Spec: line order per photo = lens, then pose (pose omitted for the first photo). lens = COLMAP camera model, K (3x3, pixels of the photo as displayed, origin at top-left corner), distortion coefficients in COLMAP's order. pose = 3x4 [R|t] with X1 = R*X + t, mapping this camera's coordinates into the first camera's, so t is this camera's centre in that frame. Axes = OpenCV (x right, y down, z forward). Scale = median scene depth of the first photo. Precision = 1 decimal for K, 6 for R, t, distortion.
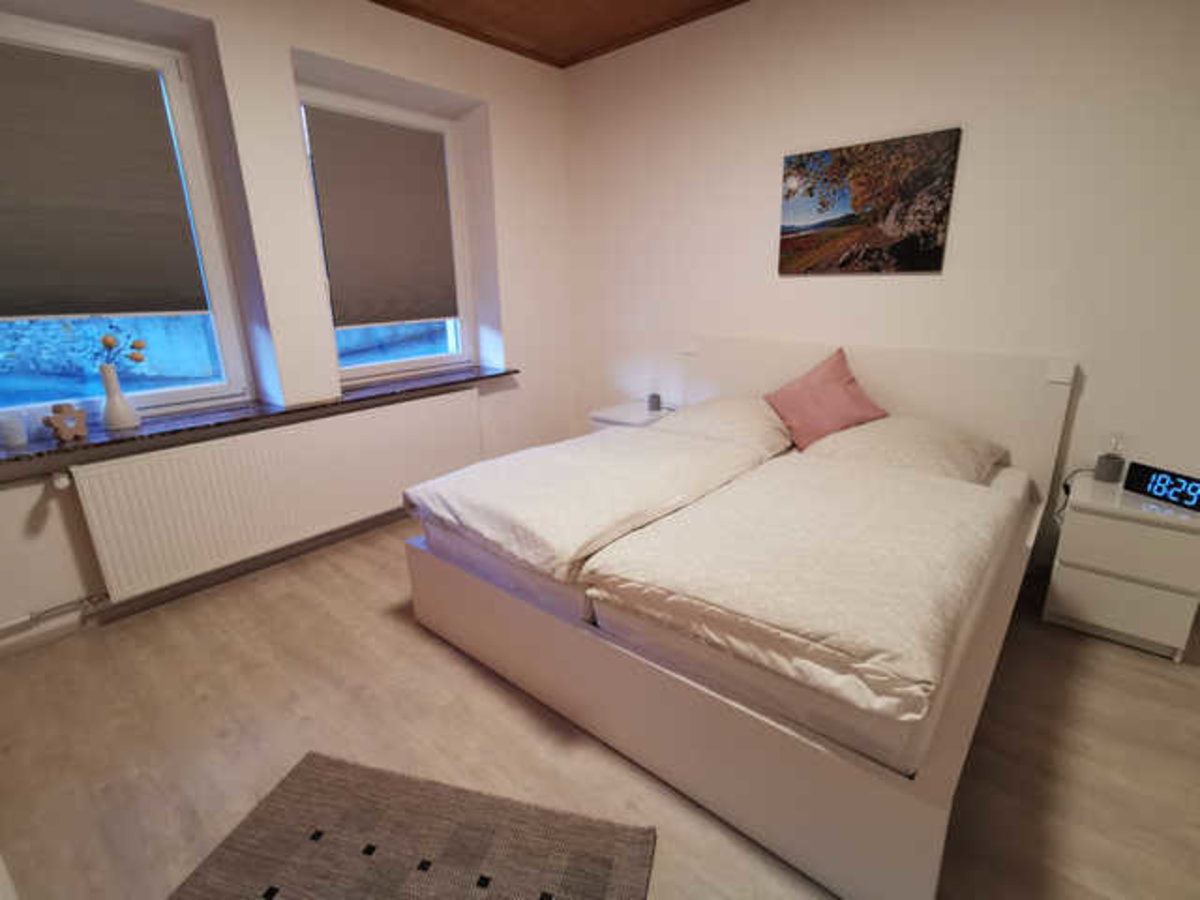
lens RADIAL K [[579.0, 0, 598.0], [0, 579.0, 456.7], [0, 0, 1]] dist [-0.023378, 0.002269]
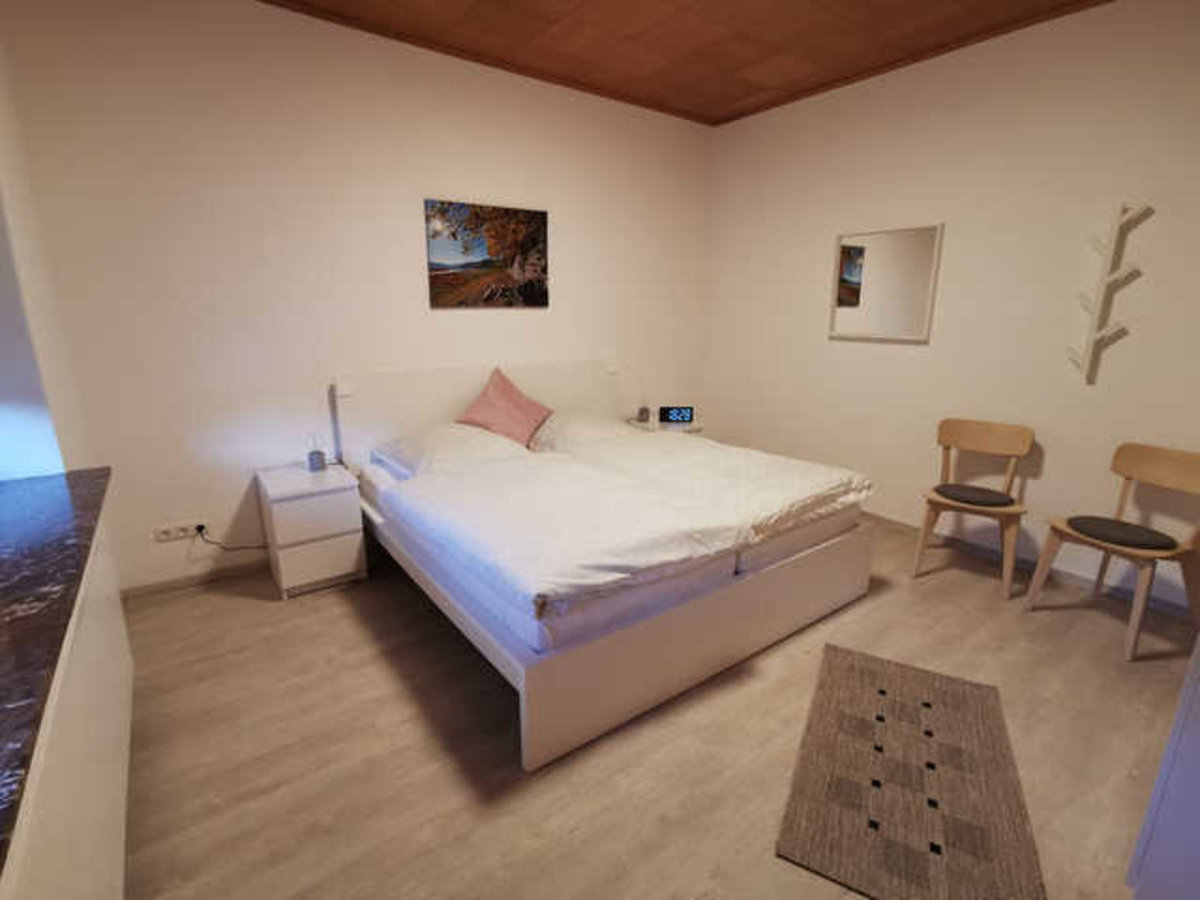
lens RADIAL K [[579.0, 0, 604.1], [0, 579.0, 443.7], [0, 0, 1]] dist [-0.023378, 0.002269]
pose [[0.205137, -0.206268, 0.956751, -0.819530], [0.273577, 0.950659, 0.146297, -0.170211], [-0.939720, 0.231734, 0.251446, 0.580769]]
